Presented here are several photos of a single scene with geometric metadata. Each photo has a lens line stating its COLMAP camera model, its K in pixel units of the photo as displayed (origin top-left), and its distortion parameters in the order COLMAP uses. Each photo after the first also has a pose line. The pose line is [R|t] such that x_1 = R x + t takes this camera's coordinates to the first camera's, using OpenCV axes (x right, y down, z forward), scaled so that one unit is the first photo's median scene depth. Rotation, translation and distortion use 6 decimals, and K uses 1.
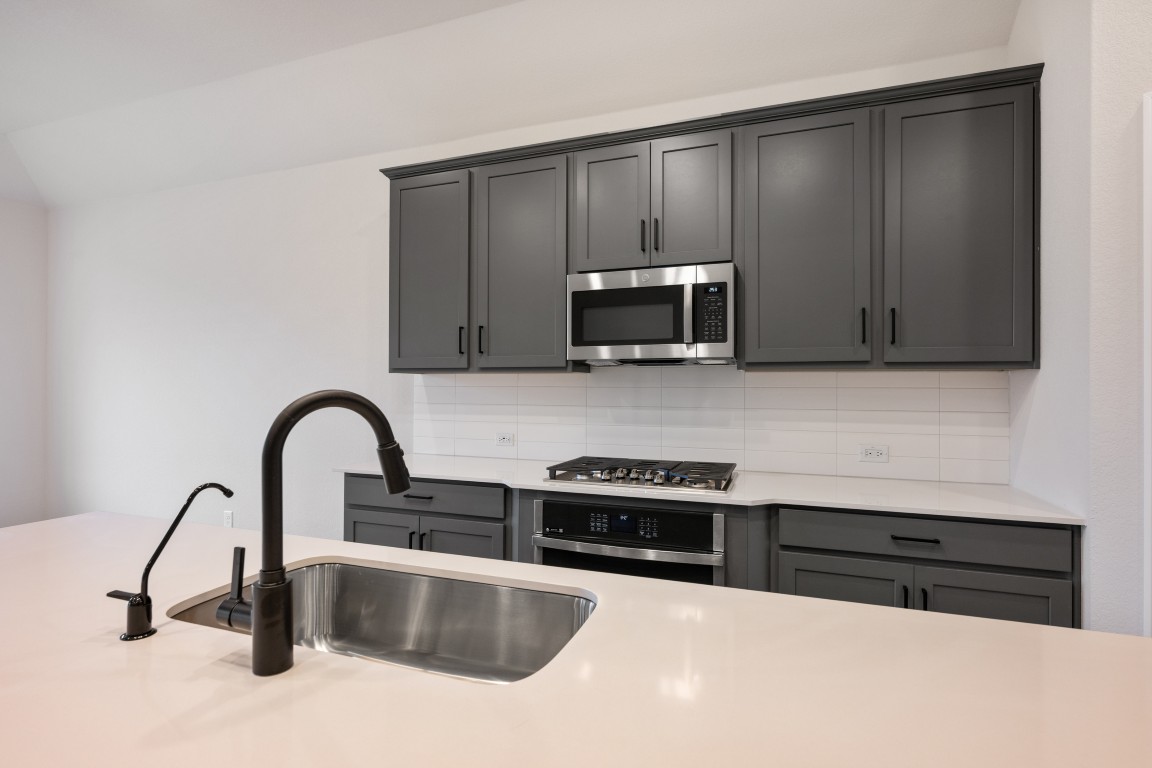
lens RADIAL K [[561.7, 0, 575.8], [0, 561.7, 381.9], [0, 0, 1]] dist [0.005115, 0.000896]
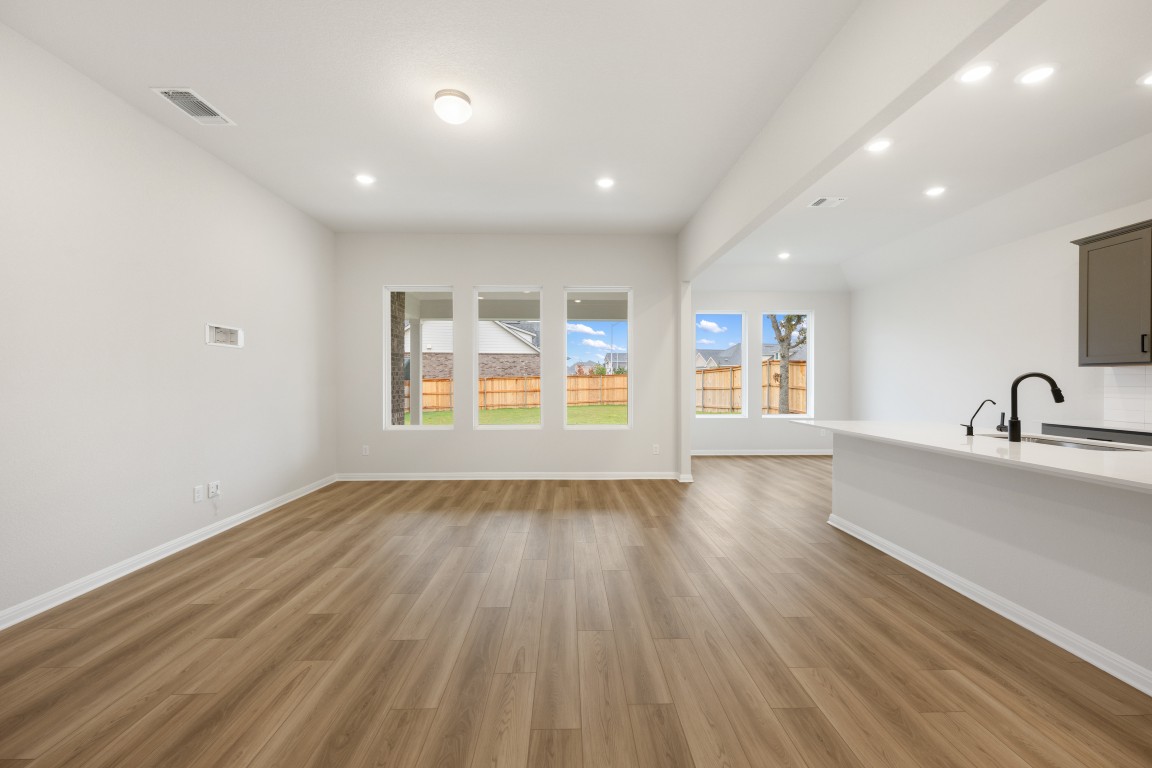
lens RADIAL K [[456.1, 0, 573.3], [0, 456.1, 381.4], [0, 0, 1]] dist [-0.001452, 0.000430]
pose [[0.364449, -0.002443, -0.931220, 0.455481], [0.007898, 0.999969, 0.000468, 0.018197], [0.931190, -0.007525, 0.364456, -1.056998]]
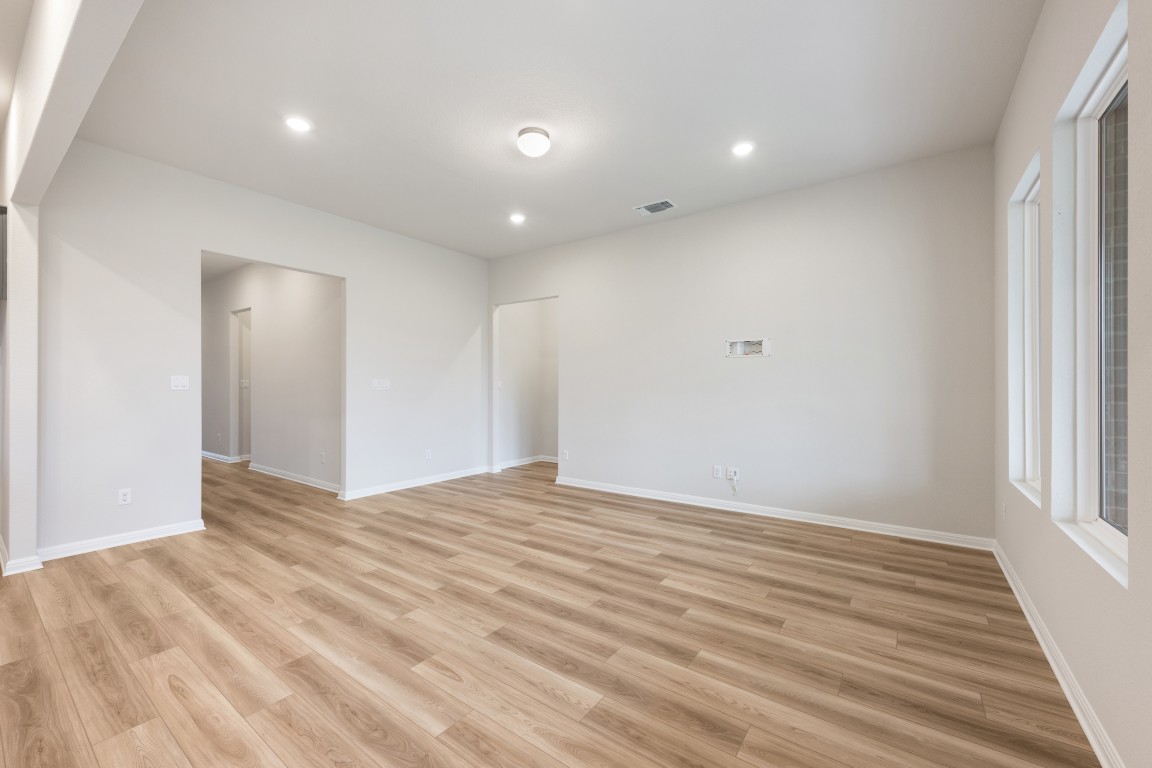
lens RADIAL K [[456.1, 0, 572.8], [0, 456.1, 387.8], [0, 0, 1]] dist [-0.001452, 0.000430]
pose [[-0.962172, -0.004701, 0.272400, -1.329529], [-0.005652, 0.999980, -0.002710, 0.023645], [-0.272382, -0.004147, -0.962180, 0.411689]]
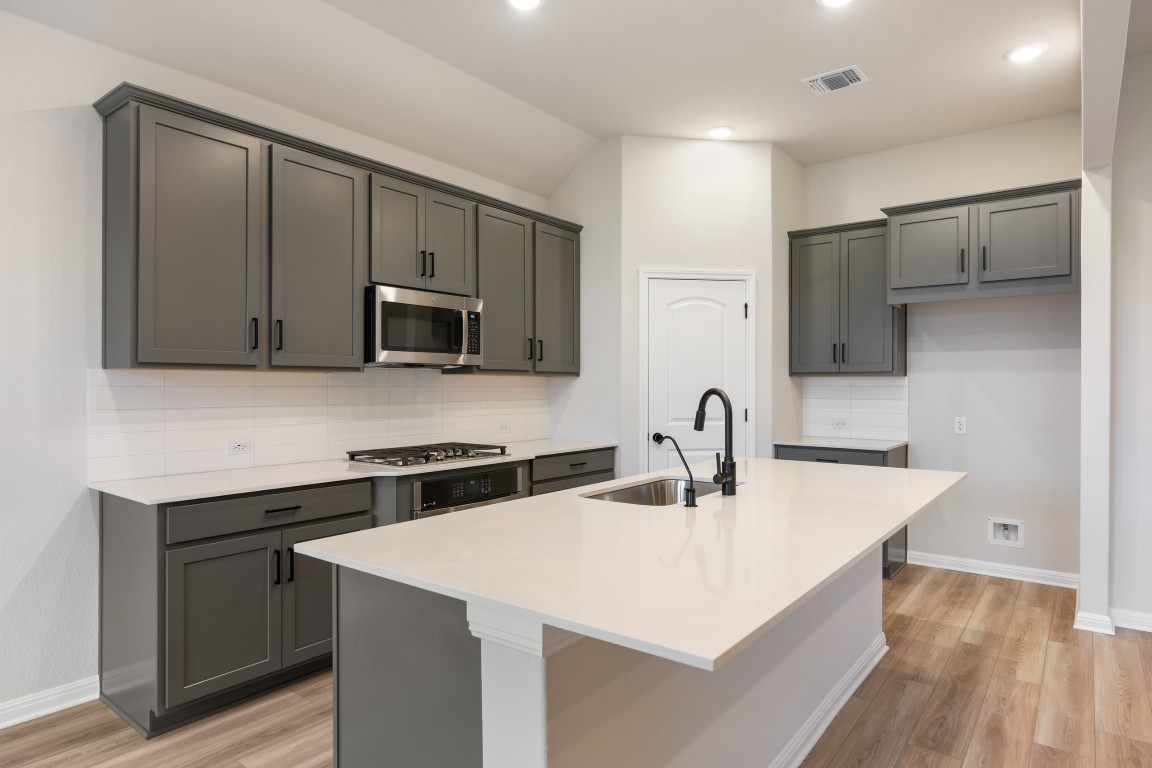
lens RADIAL K [[663.2, 0, 578.4], [0, 663.2, 378.1], [0, 0, 1]] dist [-0.002539, 0.001044]
pose [[0.300194, 0.007947, 0.953845, -1.253895], [-0.007009, 0.999957, -0.006126, -0.002088], [-0.953852, -0.004847, 0.300237, 0.253515]]
